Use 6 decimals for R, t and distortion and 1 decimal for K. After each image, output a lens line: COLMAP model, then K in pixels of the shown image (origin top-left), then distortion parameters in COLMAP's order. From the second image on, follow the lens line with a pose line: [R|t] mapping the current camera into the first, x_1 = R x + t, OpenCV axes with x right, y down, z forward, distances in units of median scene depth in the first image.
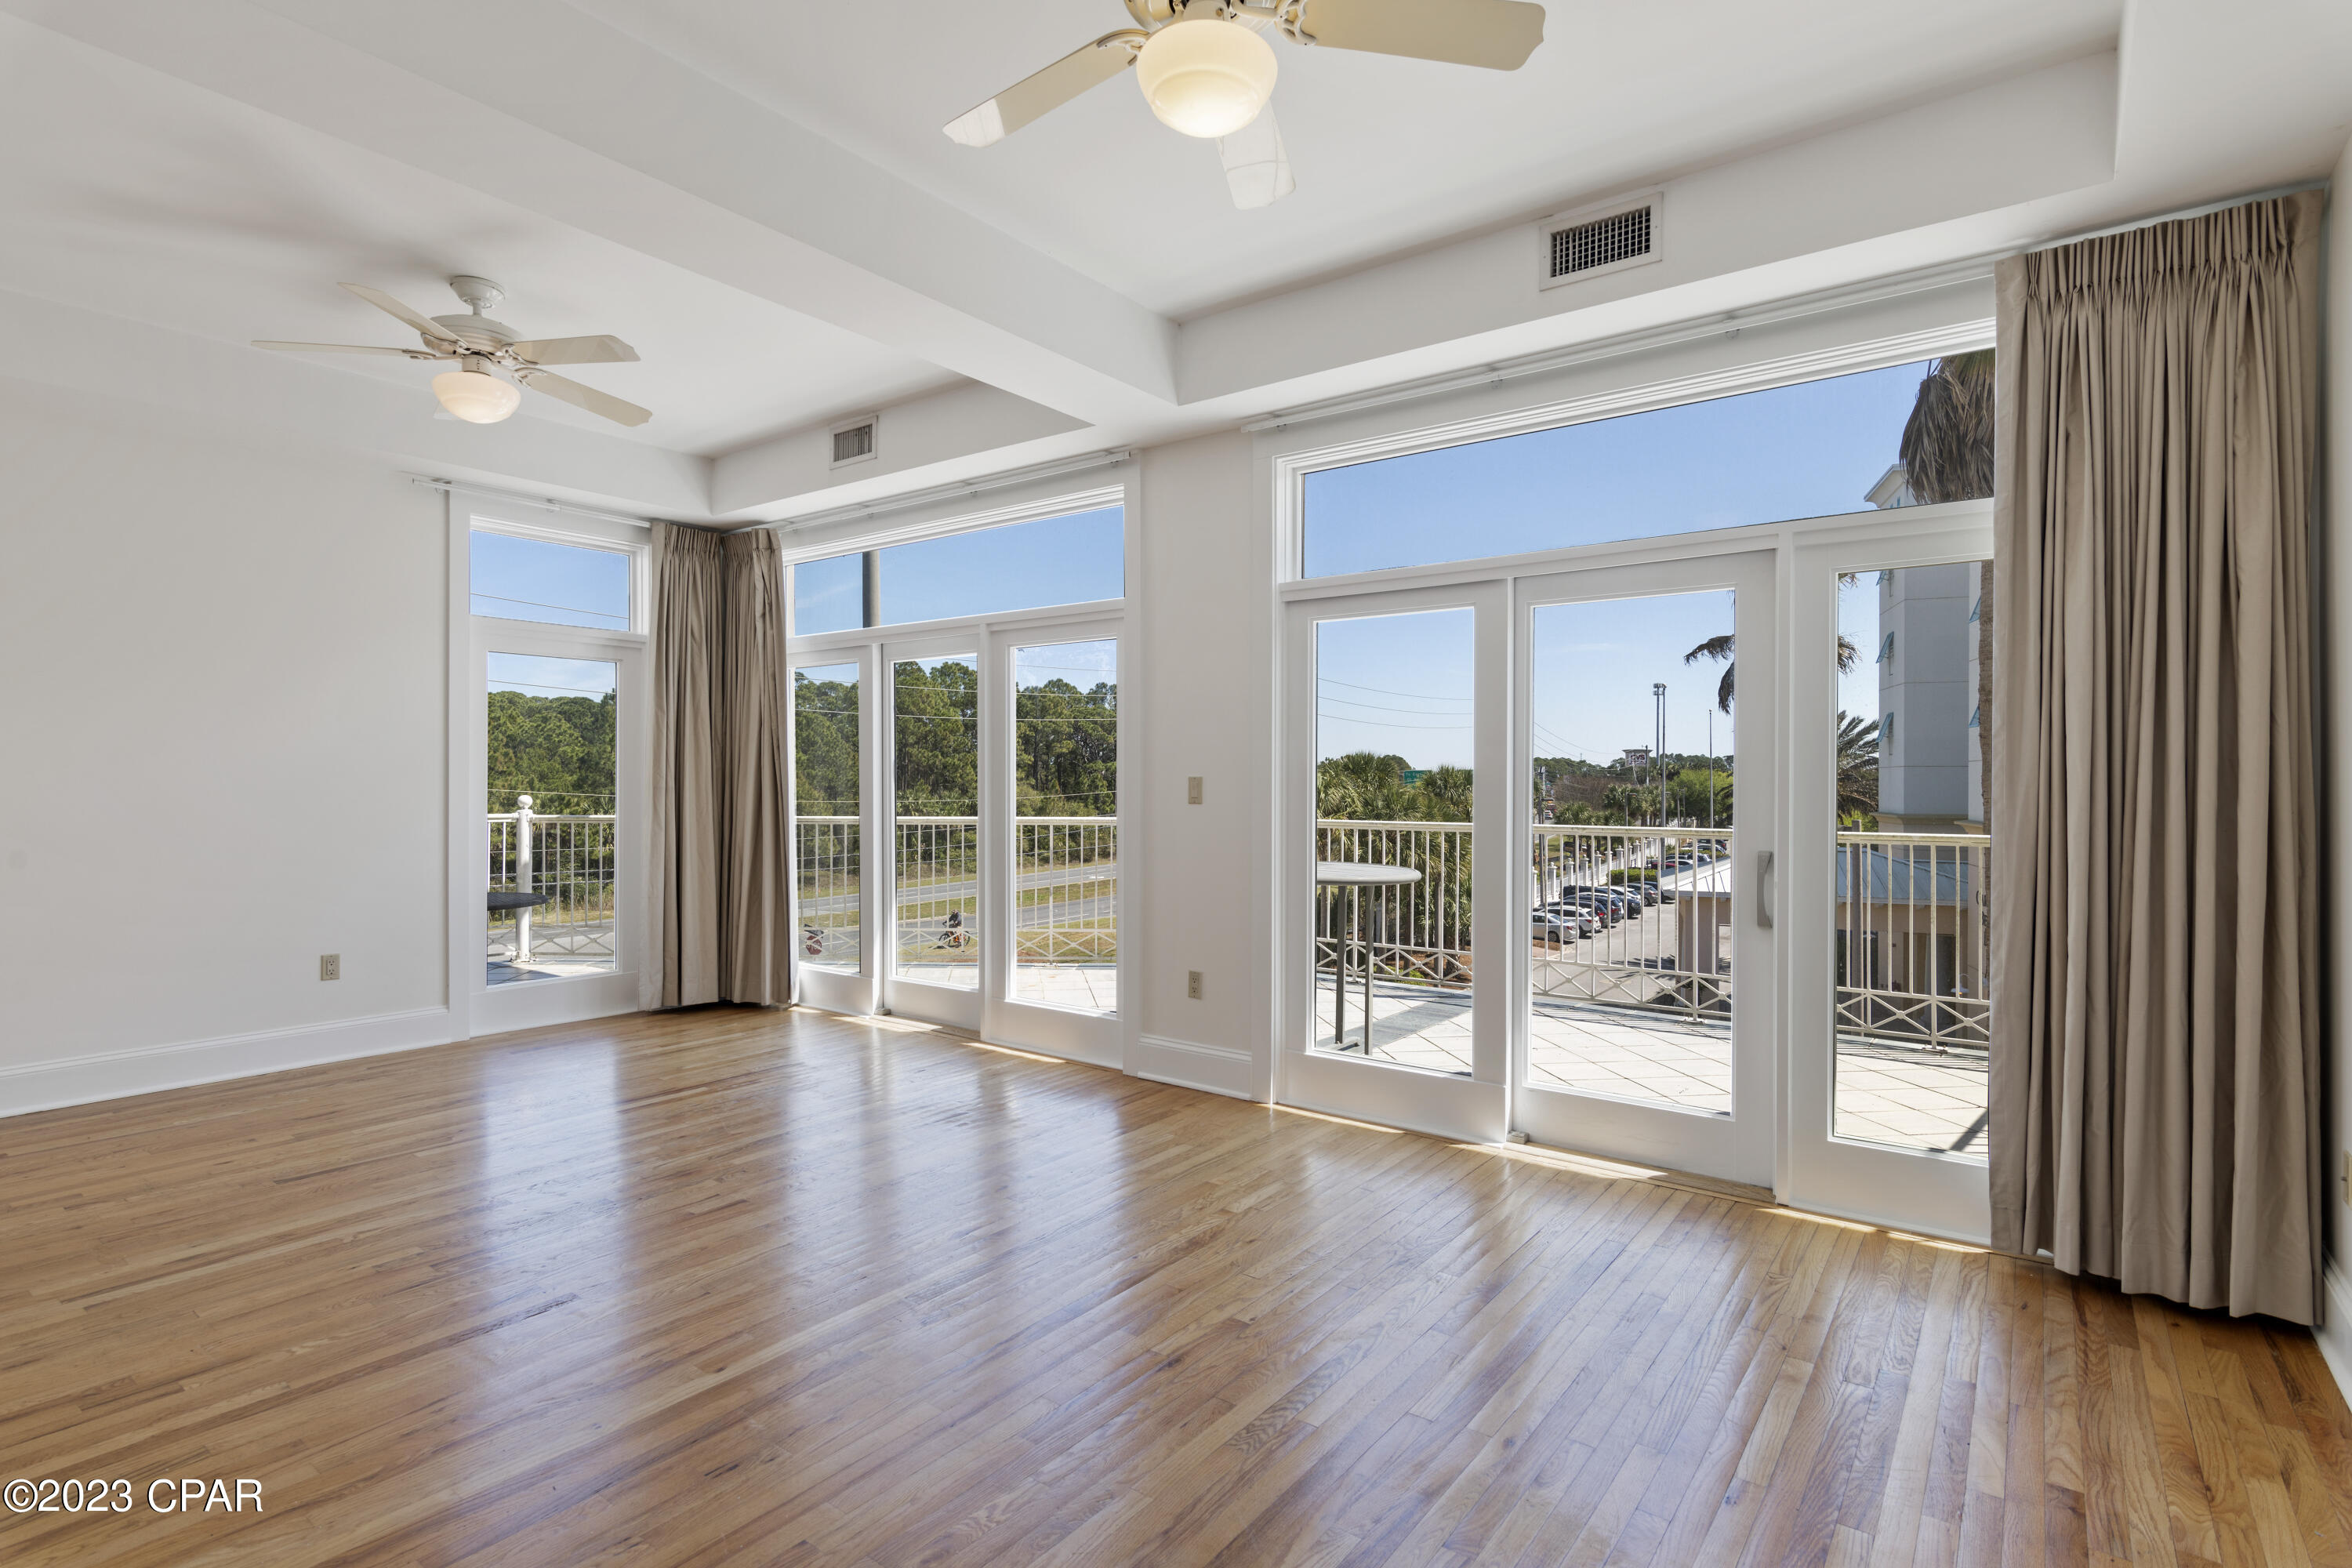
lens RADIAL K [[1157.2, 0, 1176.4], [0, 1157.2, 773.9], [0, 0, 1]] dist [0.002165, 0.000361]
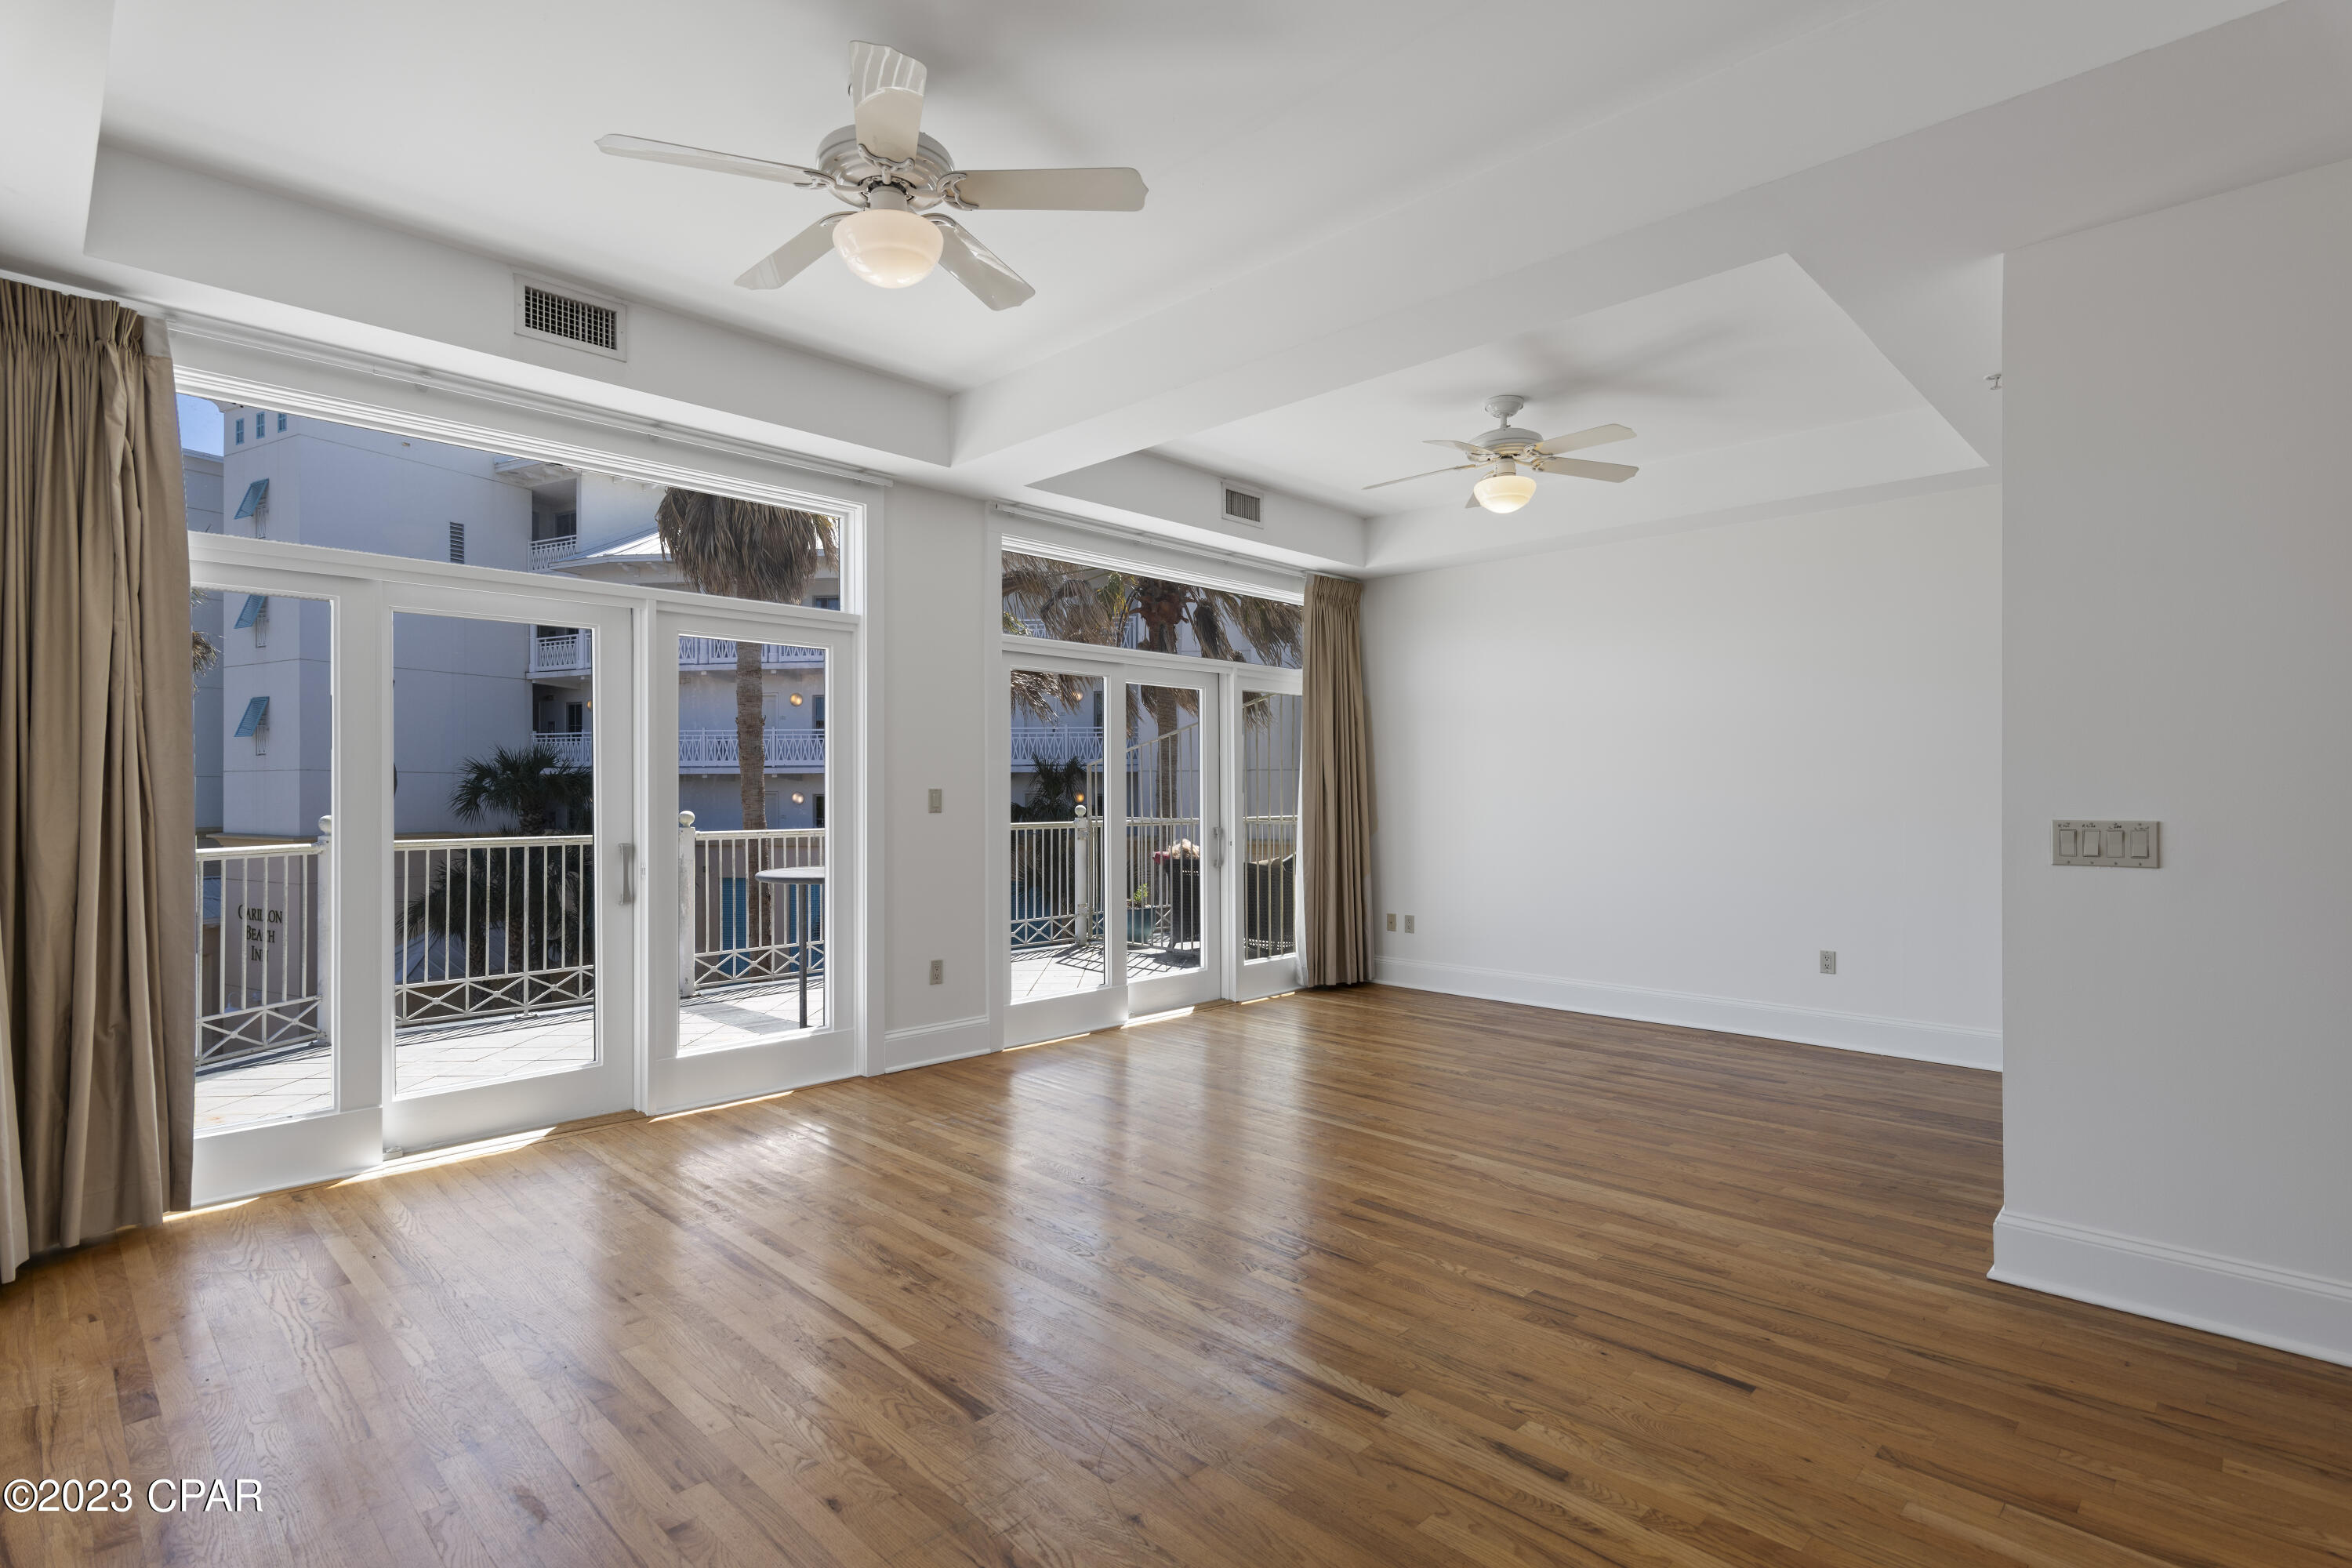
lens RADIAL K [[1157.2, 0, 1175.0], [0, 1157.2, 790.2], [0, 0, 1]] dist [0.002165, 0.000361]
pose [[0.126332, 0.001247, 0.991987, -1.014015], [-0.003849, 0.999992, -0.000767, 0.003129], [-0.991981, -0.003721, 0.126336, 0.586490]]
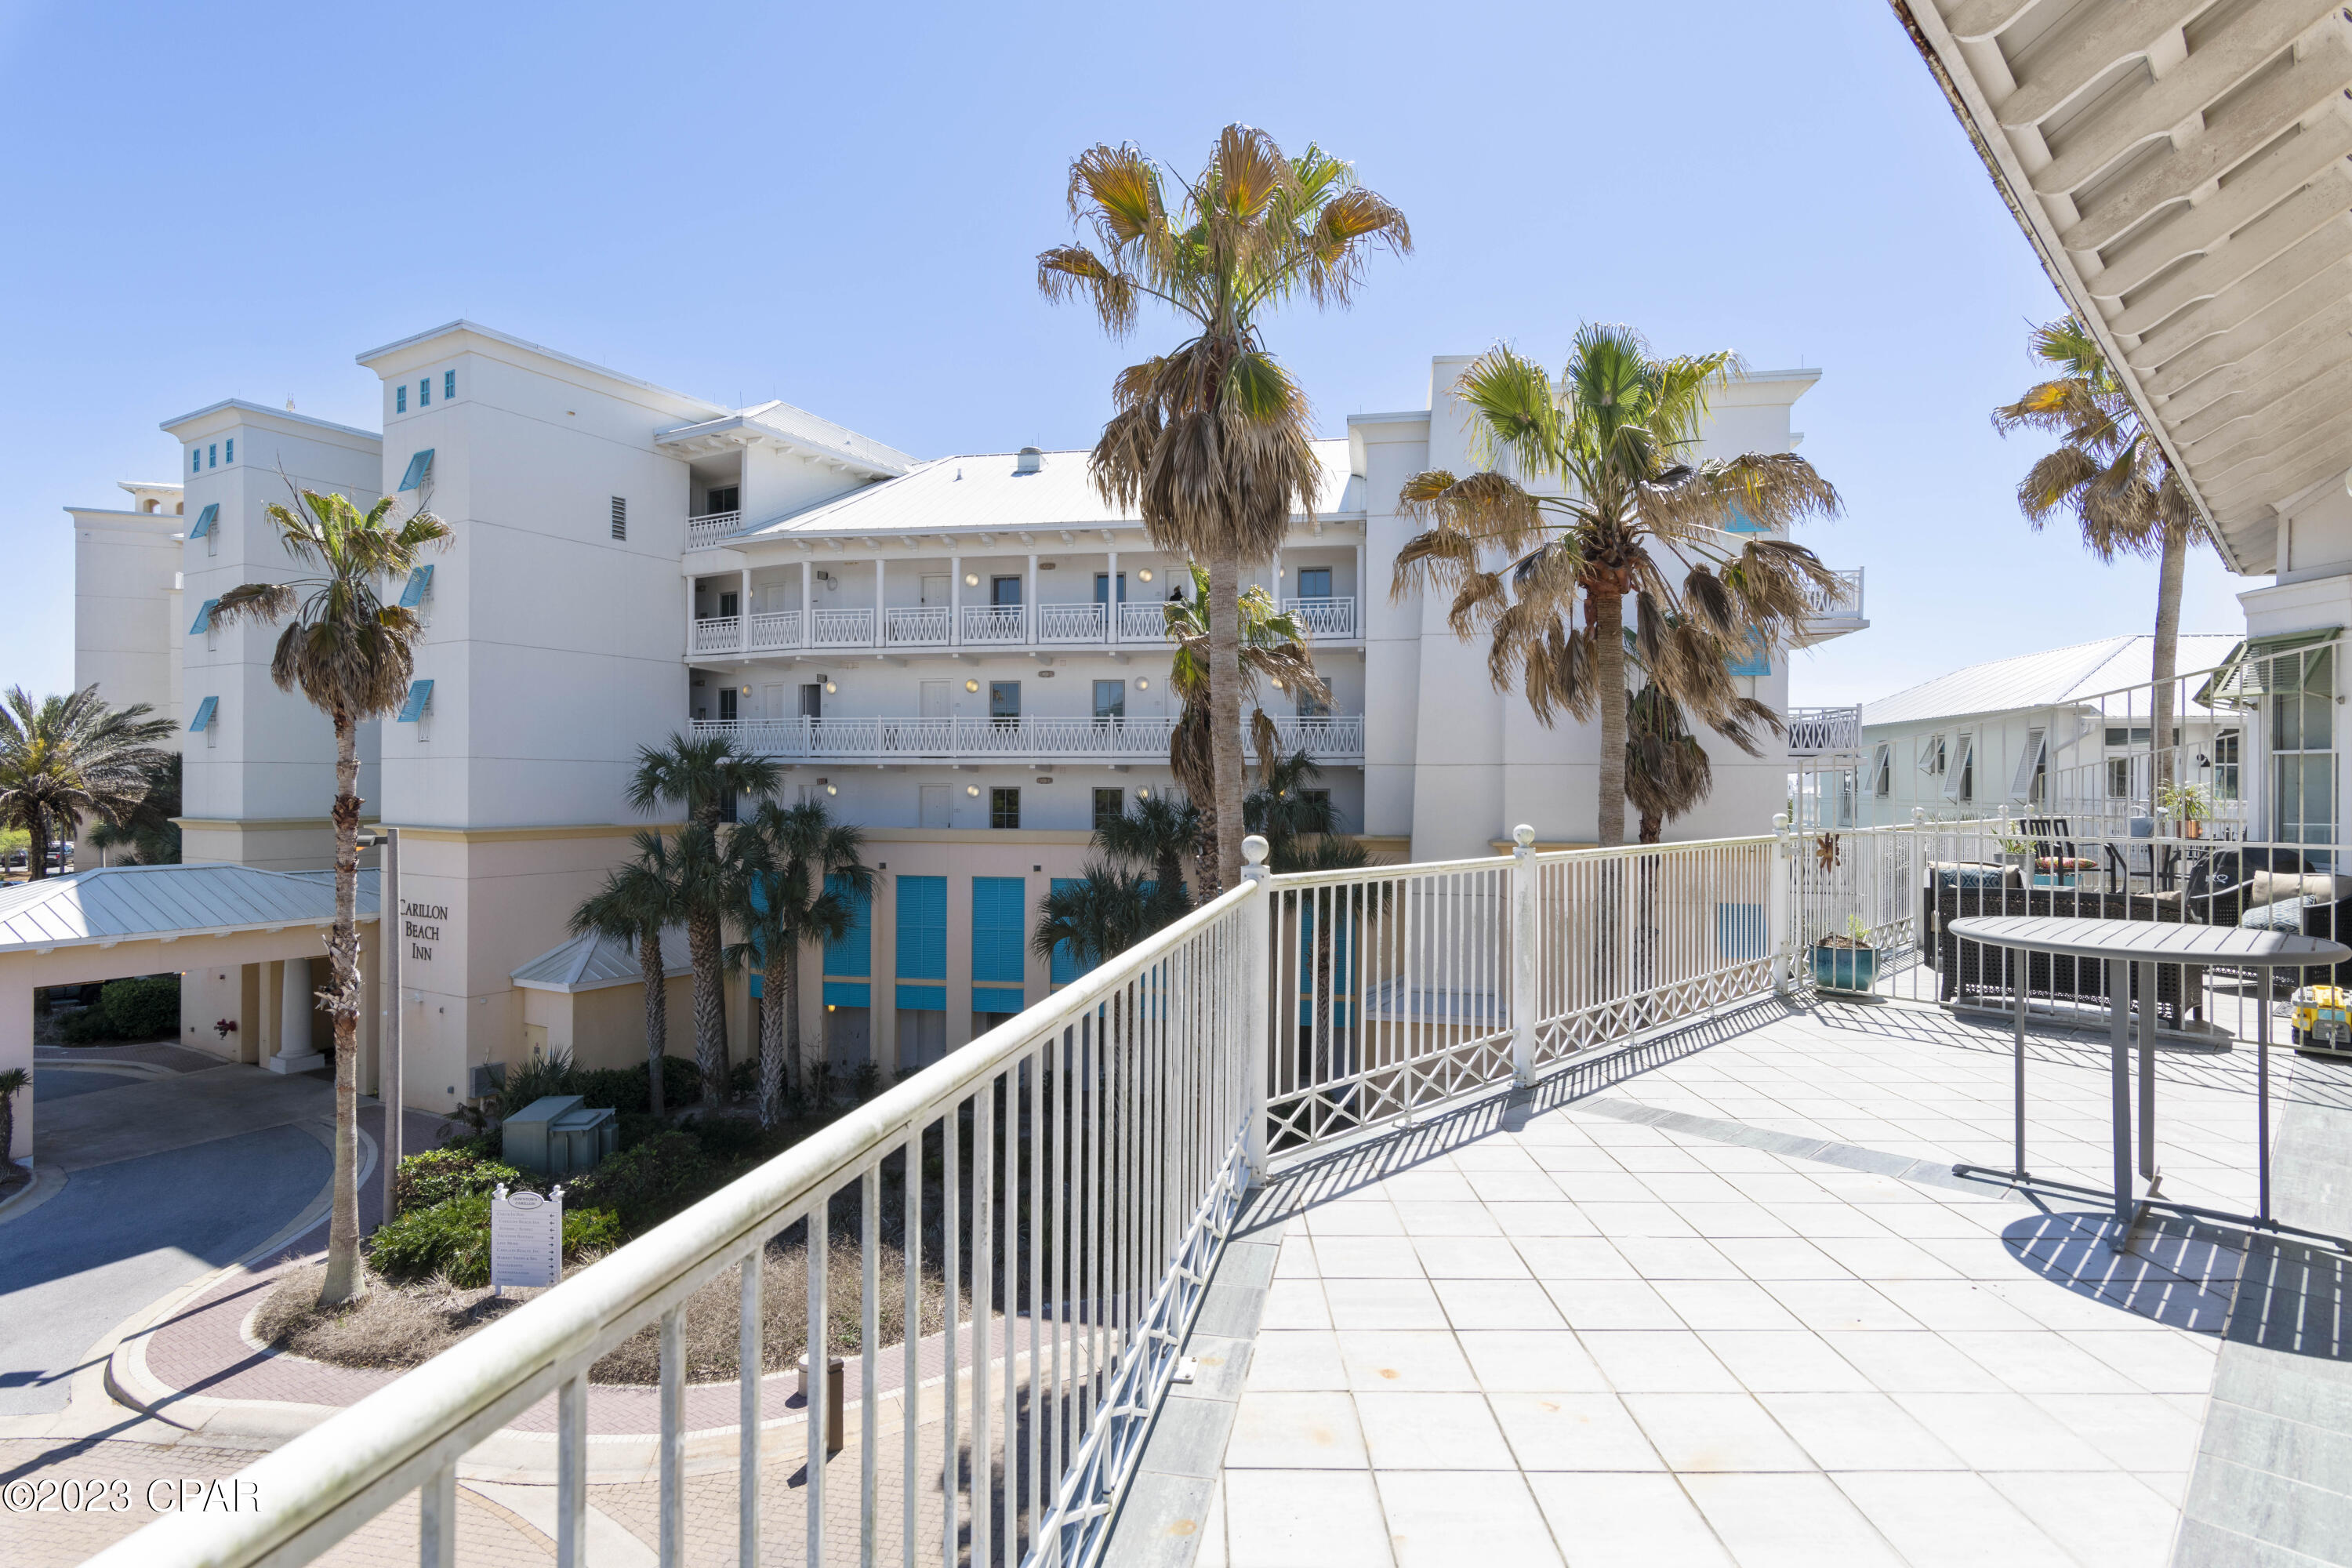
lens RADIAL K [[1157.2, 0, 1155.6], [0, 1157.2, 779.4], [0, 0, 1]] dist [0.002165, 0.000361]
pose [[0.162465, 0.003748, 0.986707, -0.688007], [-0.011575, 0.999931, -0.001892, -0.009177], [-0.986646, -0.011114, 0.162498, 1.527939]]
